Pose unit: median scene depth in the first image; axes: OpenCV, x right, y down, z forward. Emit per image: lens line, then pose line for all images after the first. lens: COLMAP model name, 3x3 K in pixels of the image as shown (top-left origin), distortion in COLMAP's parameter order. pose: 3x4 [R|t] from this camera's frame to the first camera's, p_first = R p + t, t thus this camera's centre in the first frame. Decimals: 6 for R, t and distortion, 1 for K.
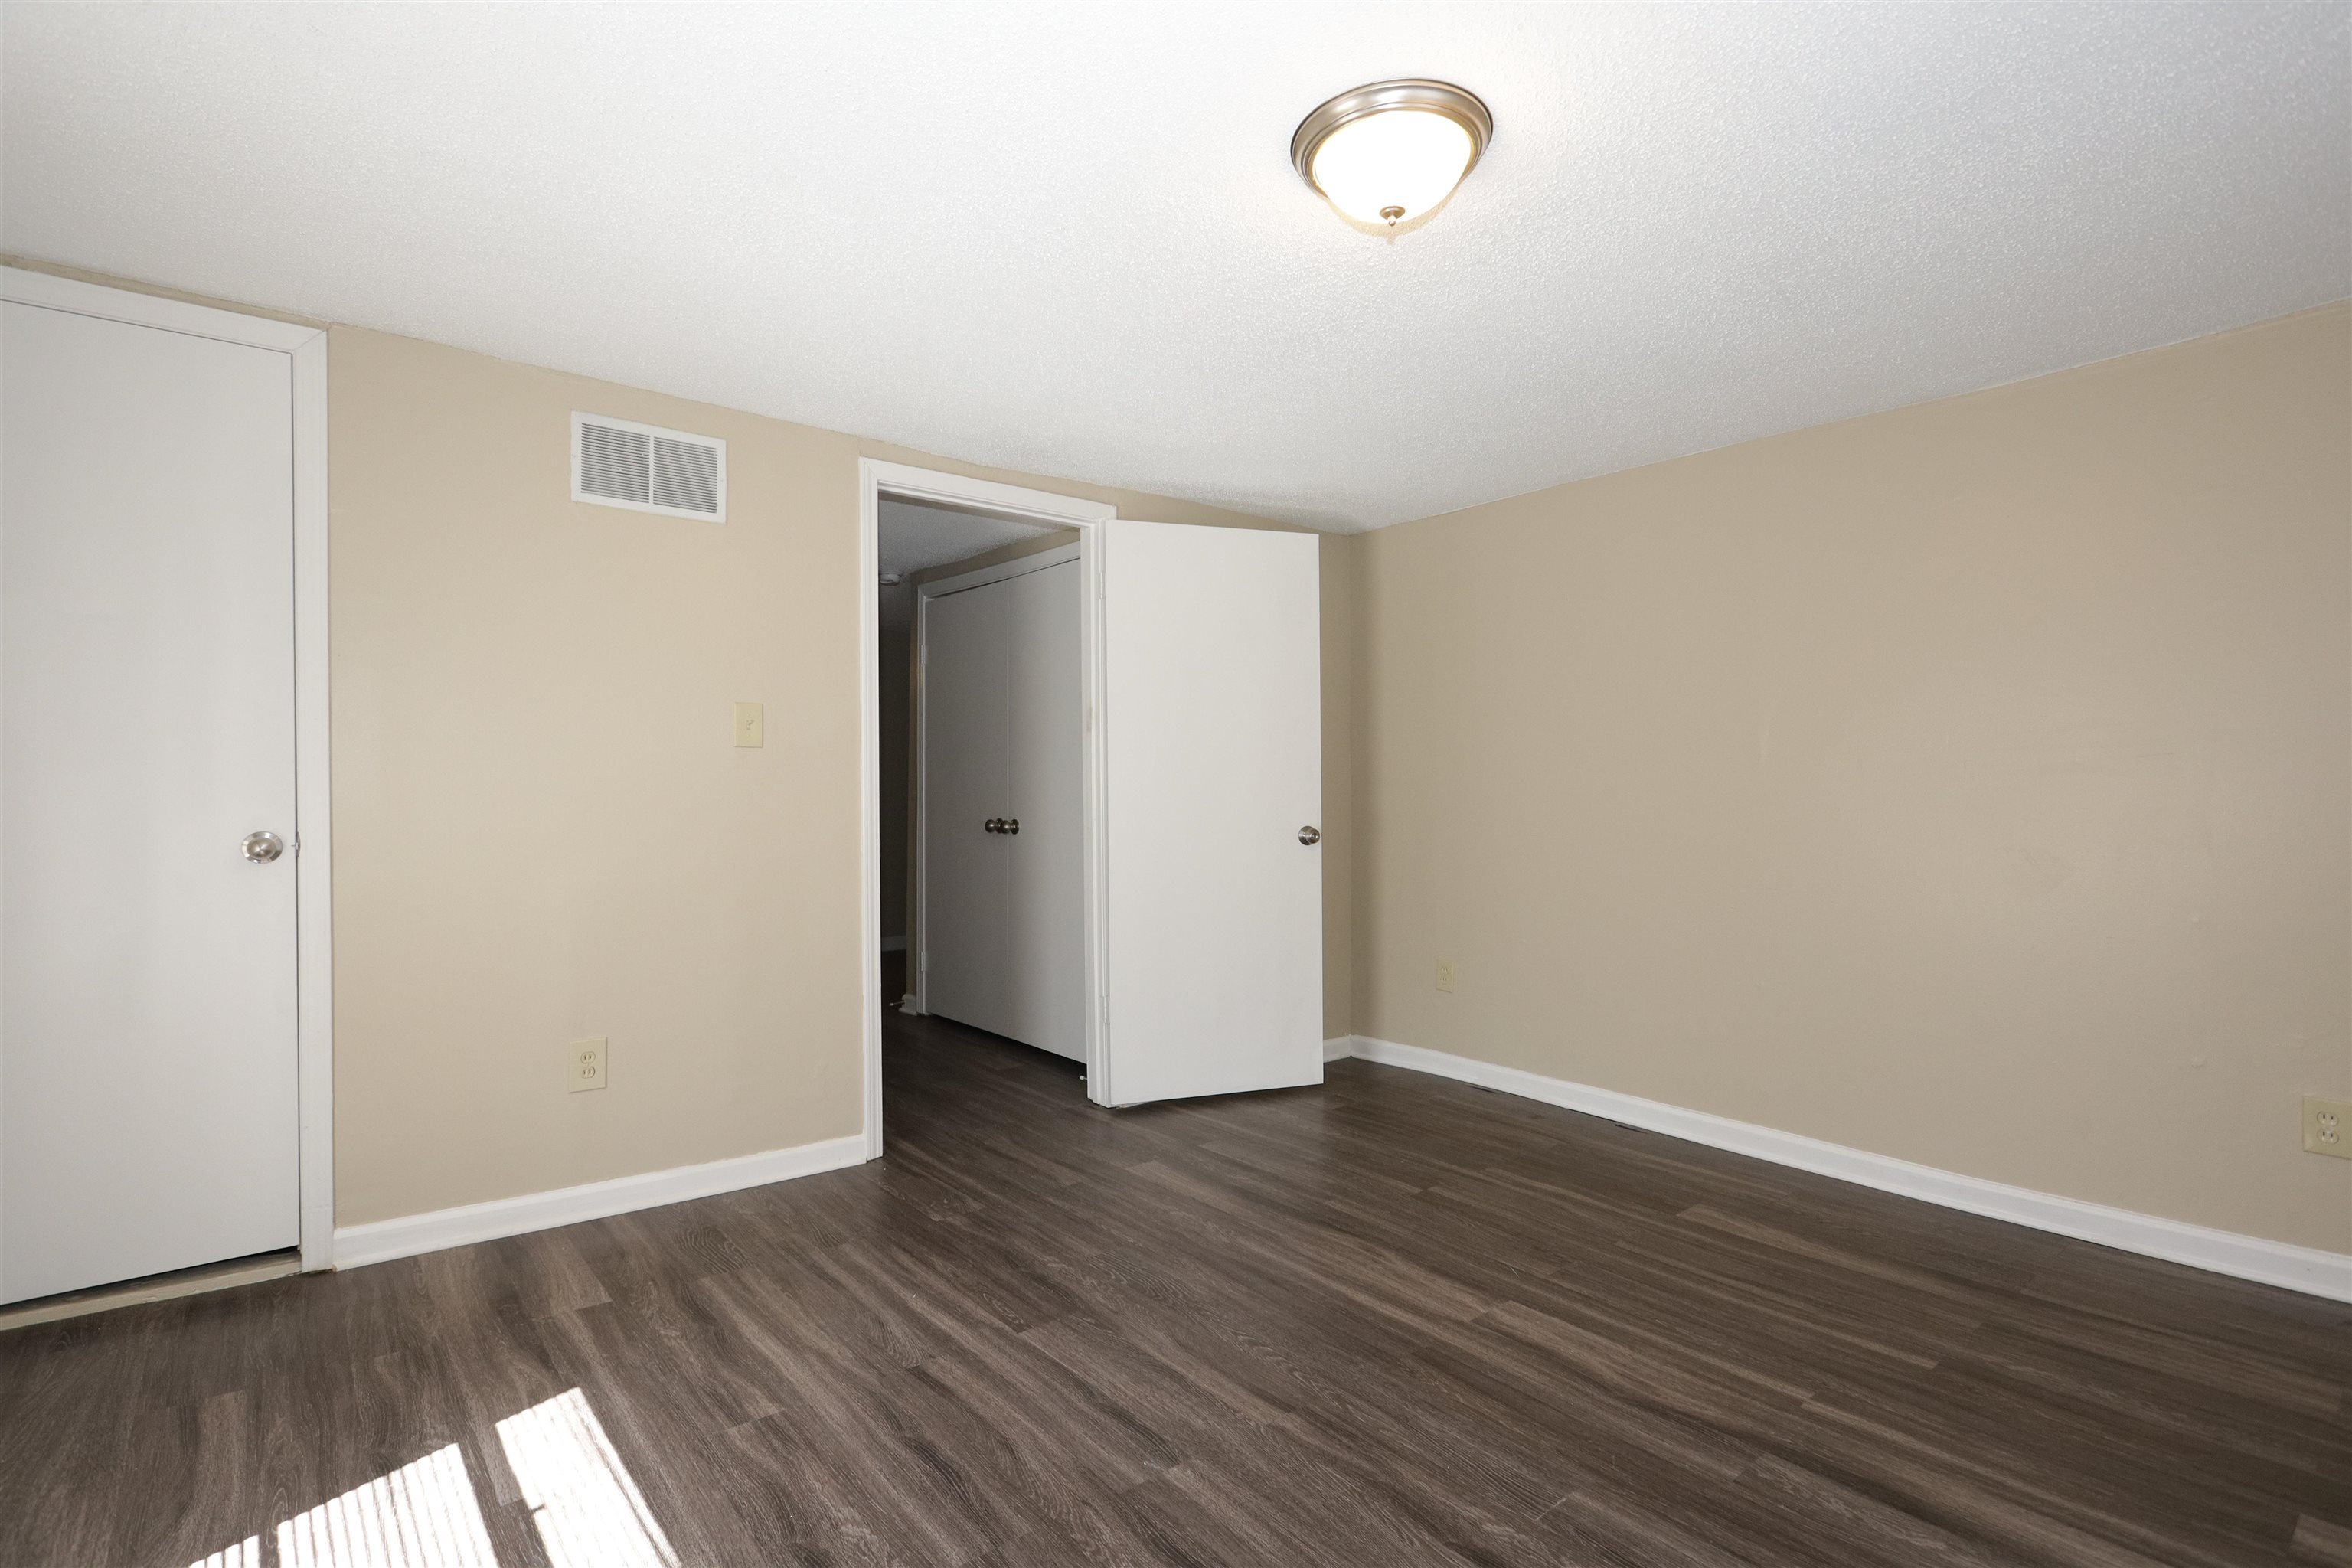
lens RADIAL K [[1123.3, 0, 1162.8], [0, 1123.3, 806.3], [0, 0, 1]] dist [0.031269, 0.000045]
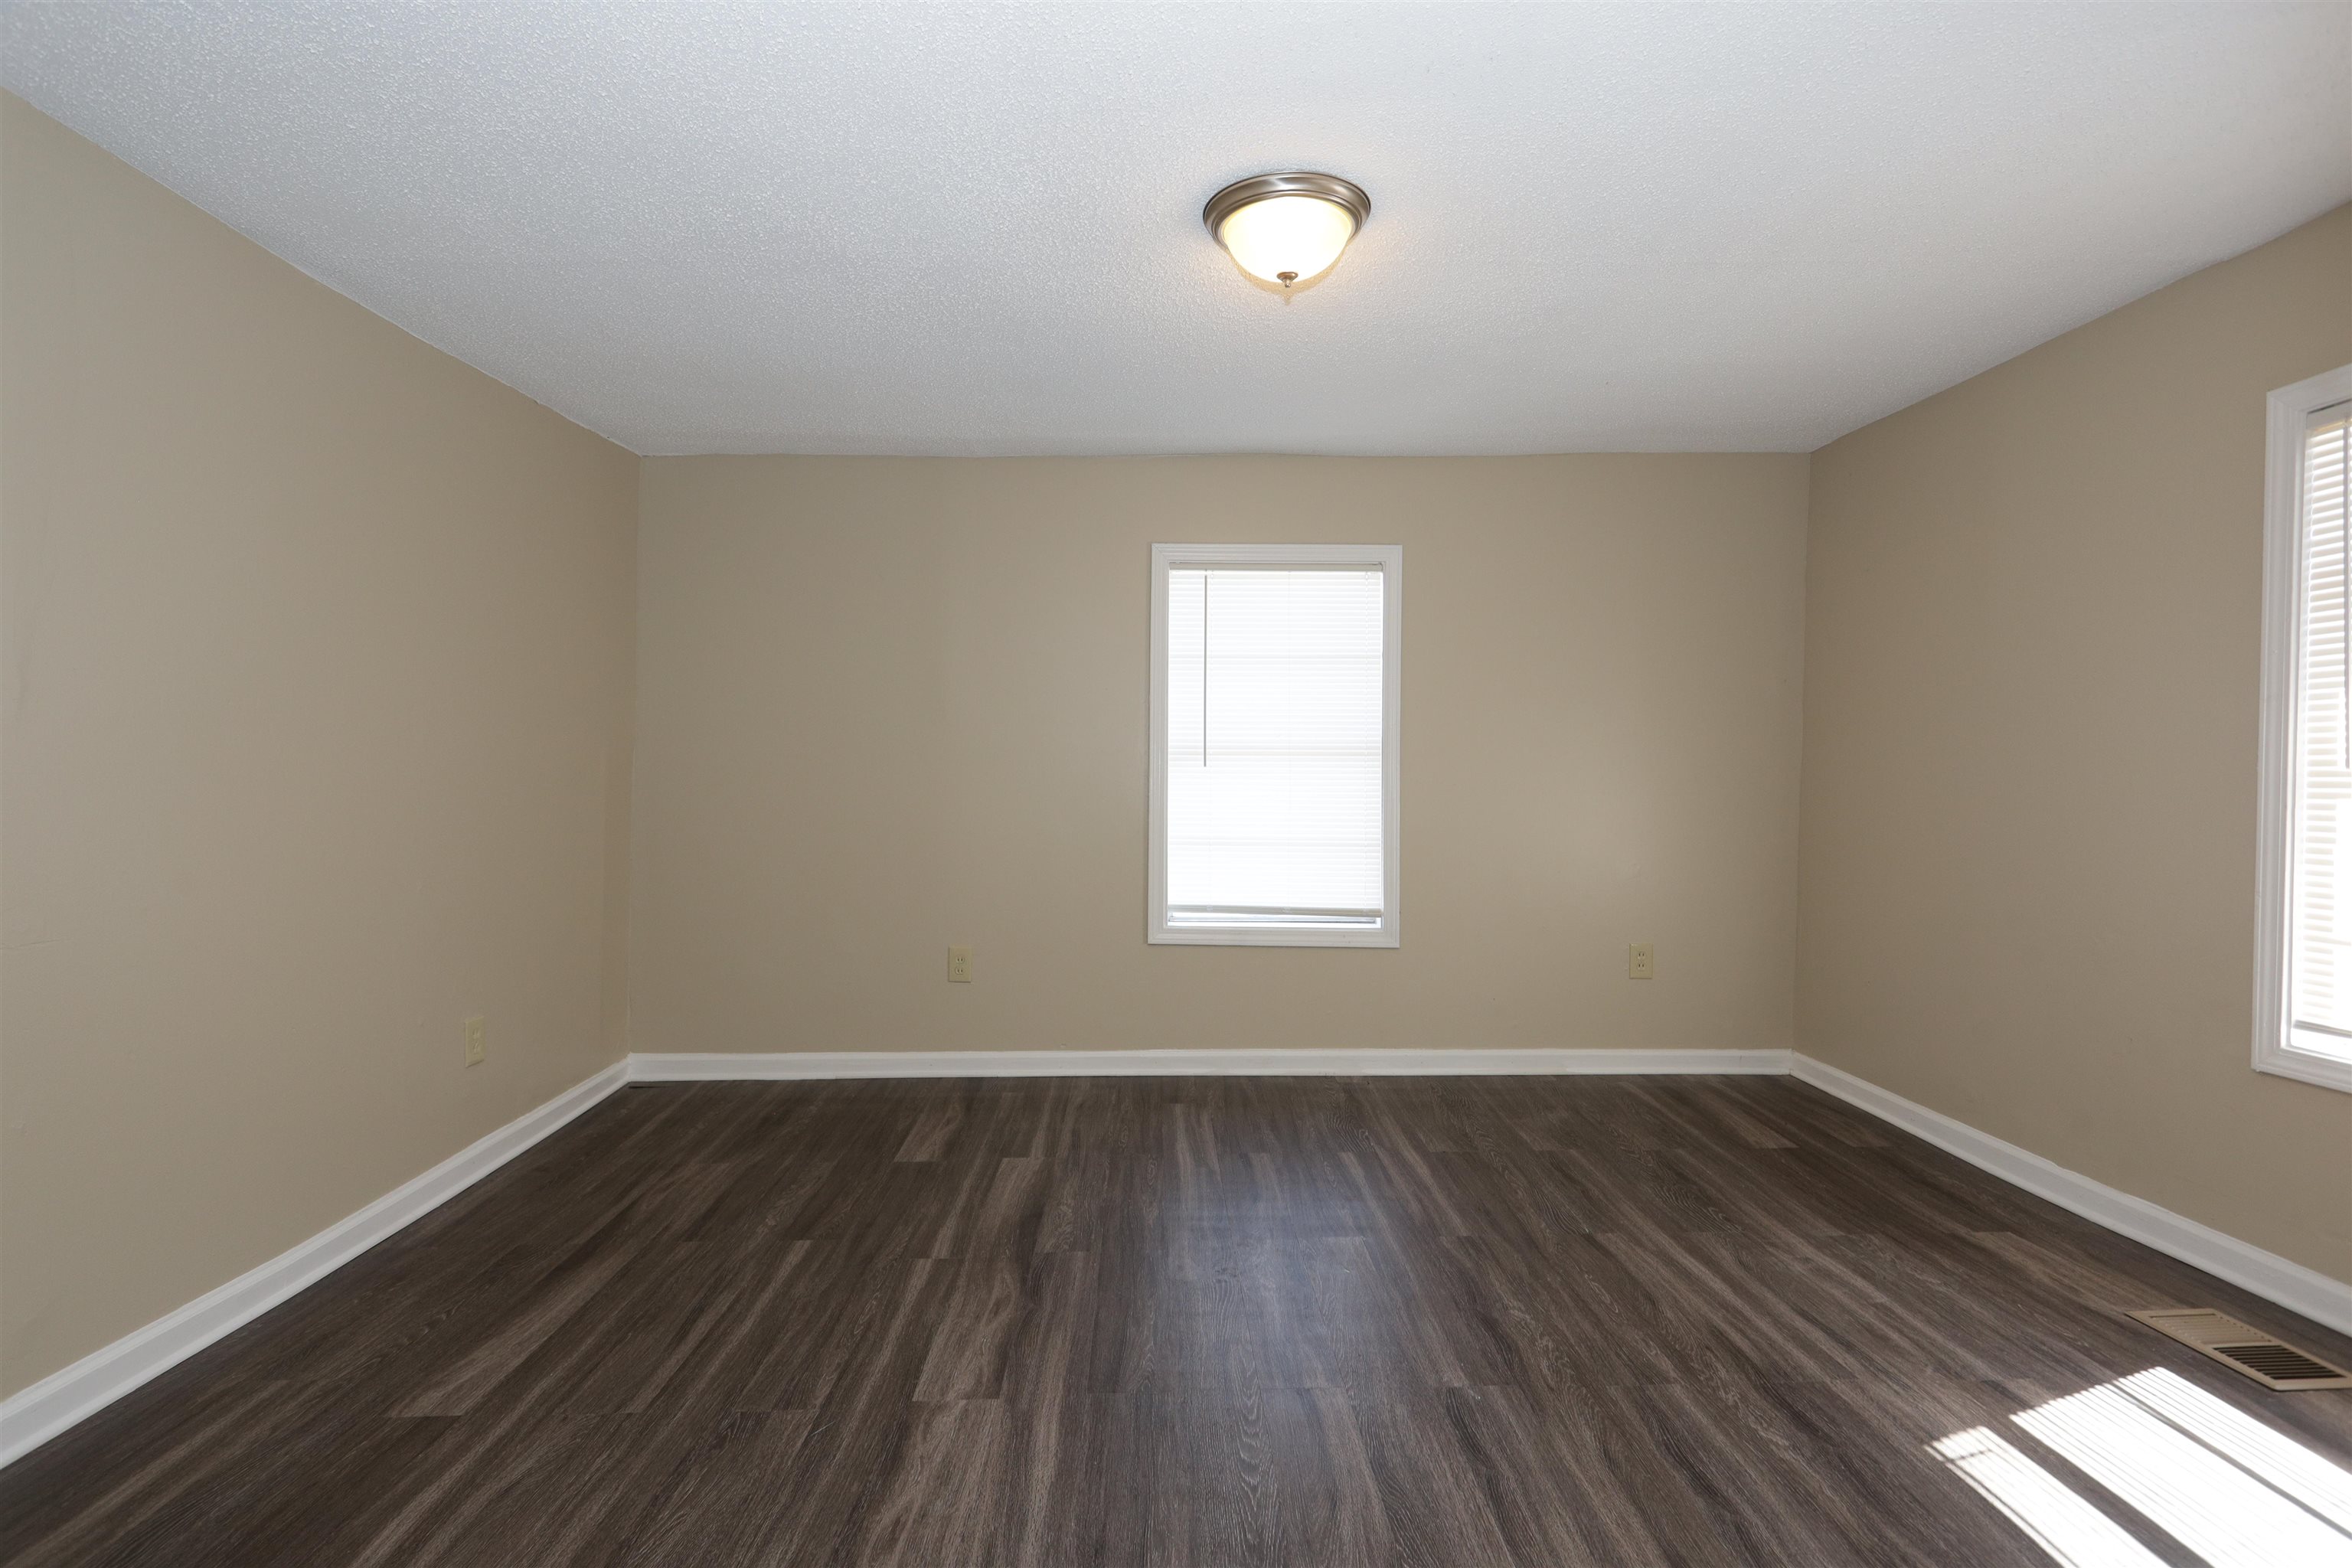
lens RADIAL K [[1123.3, 0, 1159.5], [0, 1123.3, 778.2], [0, 0, 1]] dist [0.031269, 0.000045]
pose [[-0.790313, -0.000362, 0.612703, -0.393628], [0.006599, 0.999937, 0.009103, -0.016062], [-0.612668, 0.011238, -0.790261, 1.835978]]
